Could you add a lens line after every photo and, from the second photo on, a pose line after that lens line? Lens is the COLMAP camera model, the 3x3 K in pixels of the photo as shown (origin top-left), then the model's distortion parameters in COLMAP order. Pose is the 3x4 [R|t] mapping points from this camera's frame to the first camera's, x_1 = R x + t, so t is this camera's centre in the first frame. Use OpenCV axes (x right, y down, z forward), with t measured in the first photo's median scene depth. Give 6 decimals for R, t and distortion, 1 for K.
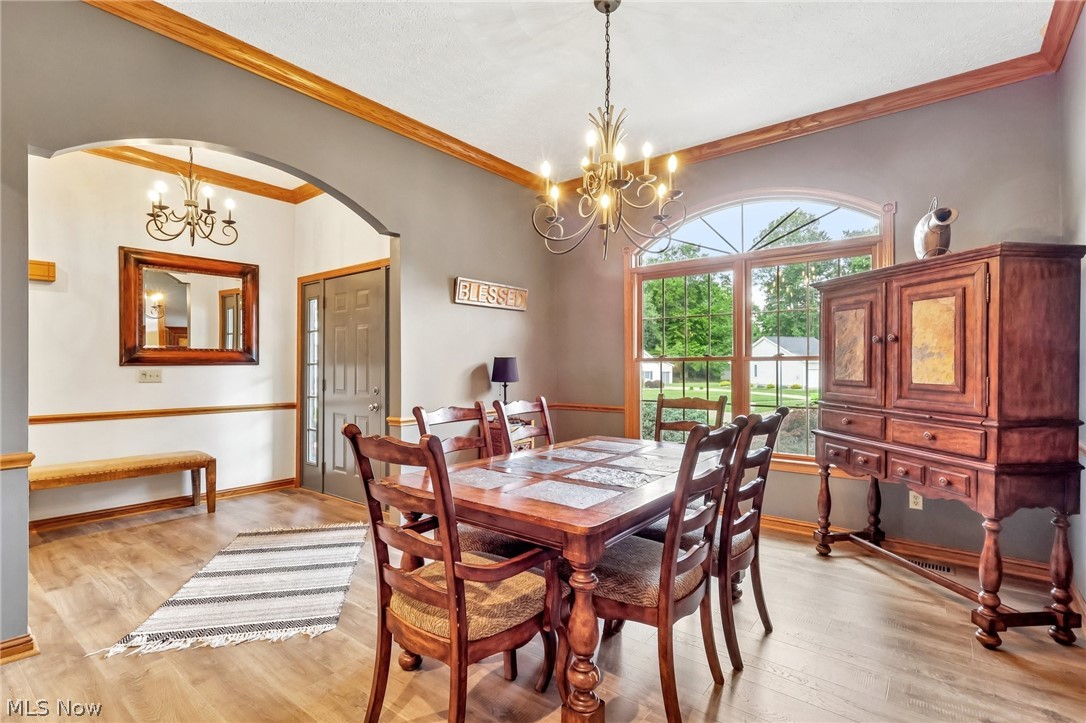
lens RADIAL K [[513.5, 0, 537.6], [0, 513.5, 360.2], [0, 0, 1]] dist [-0.003498, 0.002006]
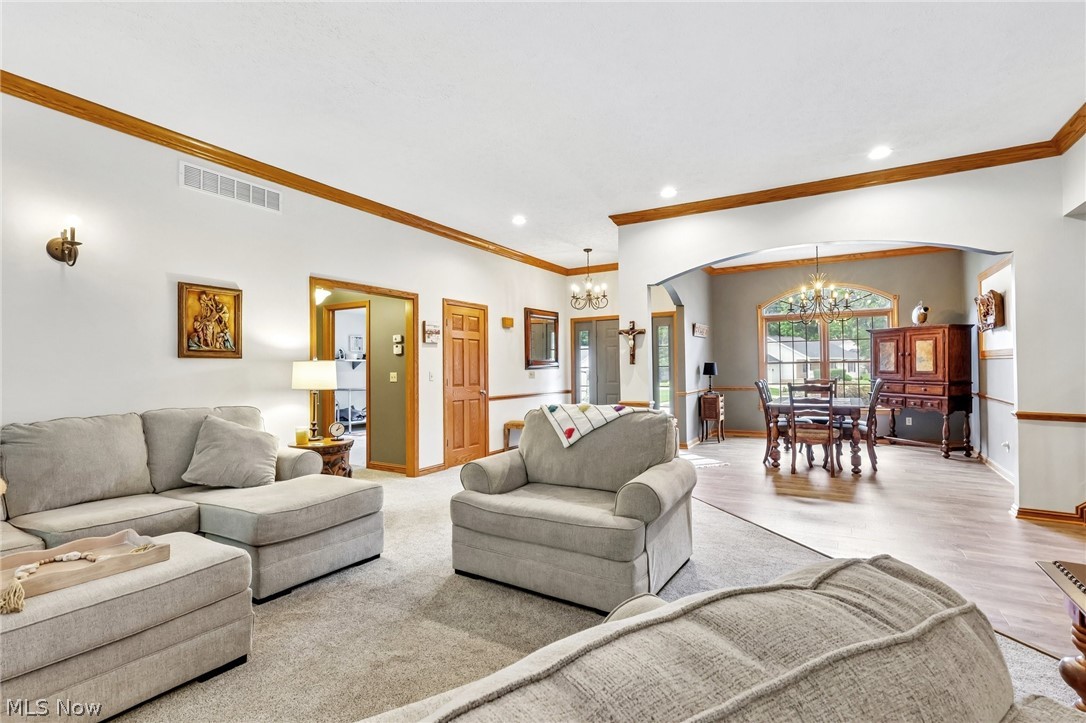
lens RADIAL K [[513.5, 0, 540.1], [0, 513.5, 362.1], [0, 0, 1]] dist [-0.003498, 0.002006]
pose [[0.990028, -0.010115, 0.140510, -1.630074], [0.010603, 0.999940, -0.002724, -0.015972], [-0.140474, 0.004187, 0.990075, -1.415405]]
